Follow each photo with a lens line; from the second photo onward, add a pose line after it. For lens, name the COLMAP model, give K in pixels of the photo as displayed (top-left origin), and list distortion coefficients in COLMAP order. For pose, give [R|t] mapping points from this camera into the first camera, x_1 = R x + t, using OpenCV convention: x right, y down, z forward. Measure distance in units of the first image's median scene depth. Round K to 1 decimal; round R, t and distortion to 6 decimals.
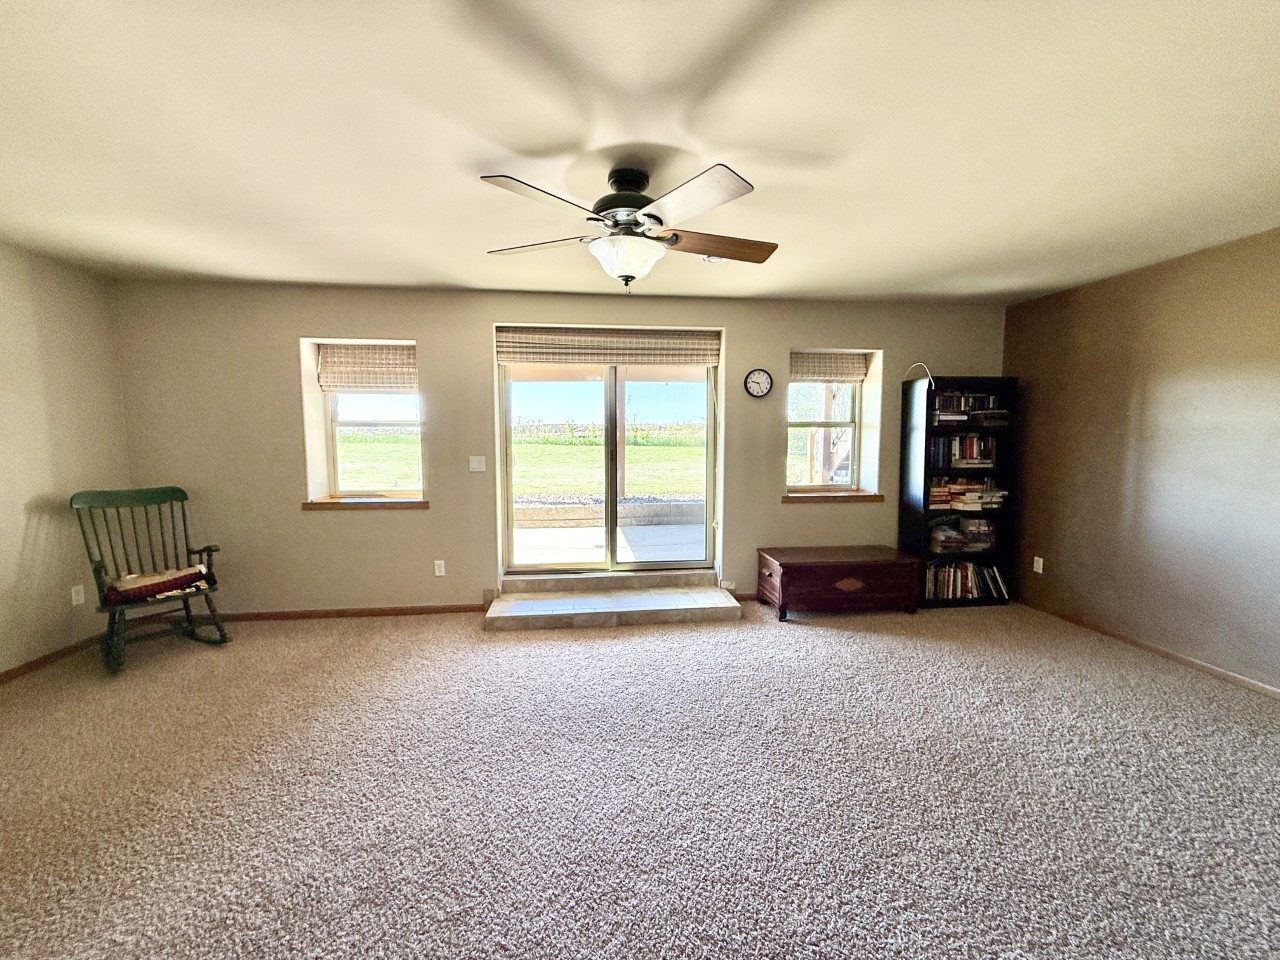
lens RADIAL K [[510.2, 0, 640.7], [0, 510.2, 479.0], [0, 0, 1]] dist [0.000276, -0.000283]
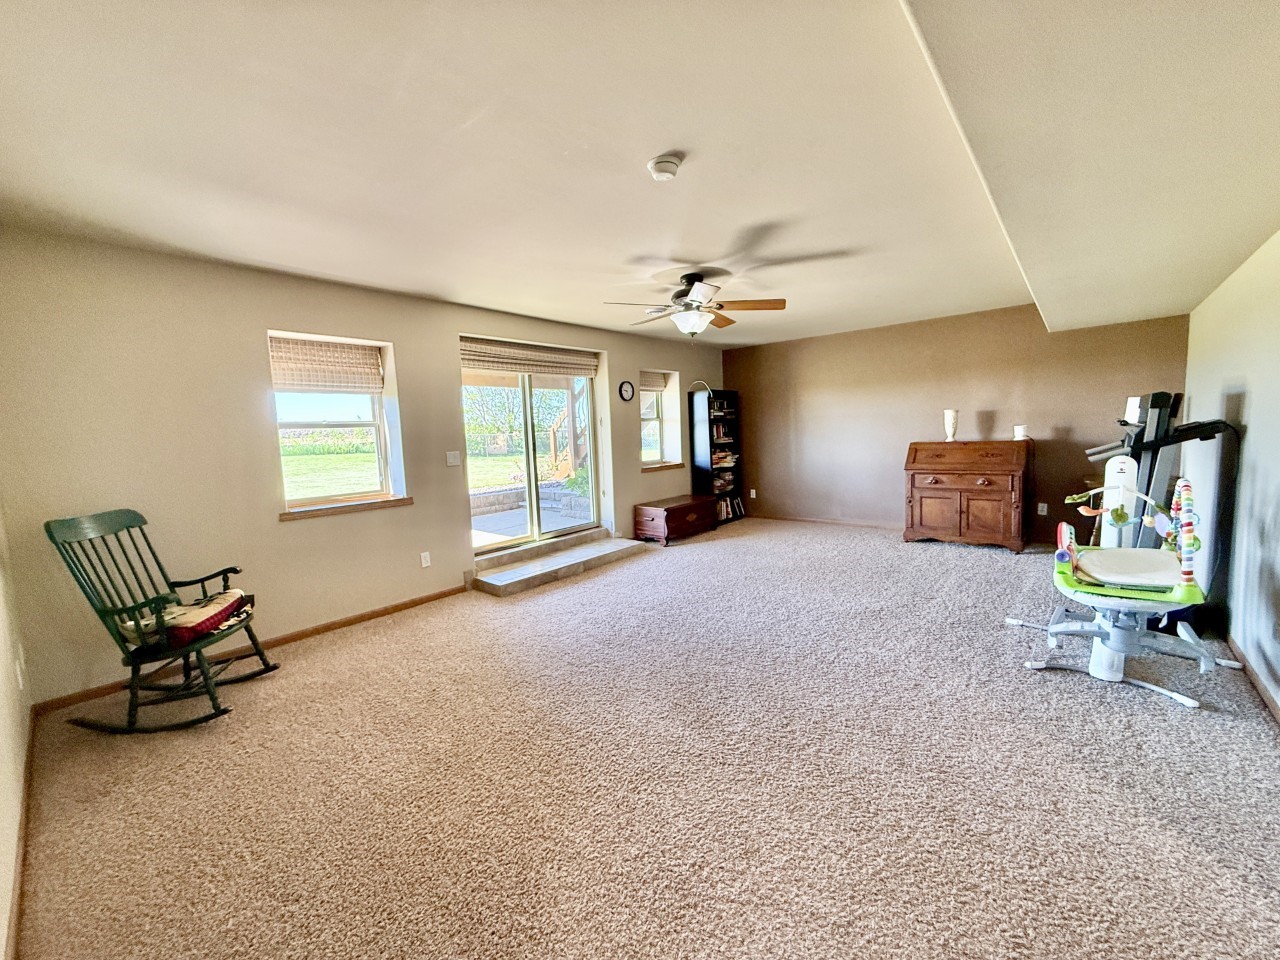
lens RADIAL K [[510.2, 0, 638.9], [0, 510.2, 480.4], [0, 0, 1]] dist [0.000276, -0.000283]
pose [[0.735992, -0.094923, 0.670302, -0.743781], [0.096397, 0.994727, 0.035021, 0.016976], [-0.670092, 0.038840, 0.741261, -0.085316]]
